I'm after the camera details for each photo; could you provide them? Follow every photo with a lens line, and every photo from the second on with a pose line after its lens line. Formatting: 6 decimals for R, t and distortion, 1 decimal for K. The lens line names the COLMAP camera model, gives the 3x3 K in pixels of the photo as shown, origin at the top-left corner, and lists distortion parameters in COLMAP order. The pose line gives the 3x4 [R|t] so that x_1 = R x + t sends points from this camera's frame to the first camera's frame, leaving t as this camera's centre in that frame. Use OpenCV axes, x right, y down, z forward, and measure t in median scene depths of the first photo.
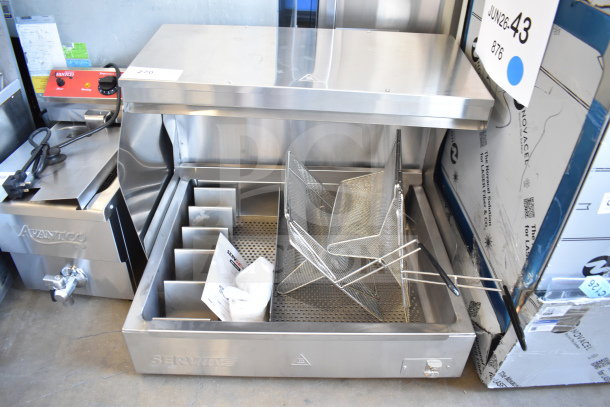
lens RADIAL K [[464.9, 0, 302.8], [0, 464.9, 205.0], [0, 0, 1]] dist [-0.099619, 0.012300]
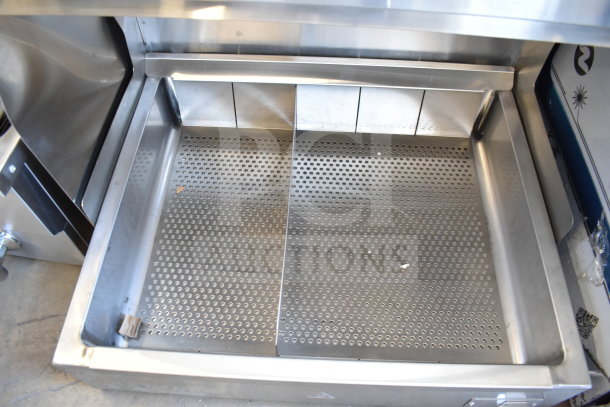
lens RADIAL K [[464.9, 0, 306.9], [0, 464.9, 209.6], [0, 0, 1]] dist [-0.099619, 0.012300]
pose [[0.998940, 0.026144, -0.037891, -0.006057], [-0.010902, 0.934022, 0.357048, -0.142036], [0.044726, -0.356256, 0.933317, 0.409862]]
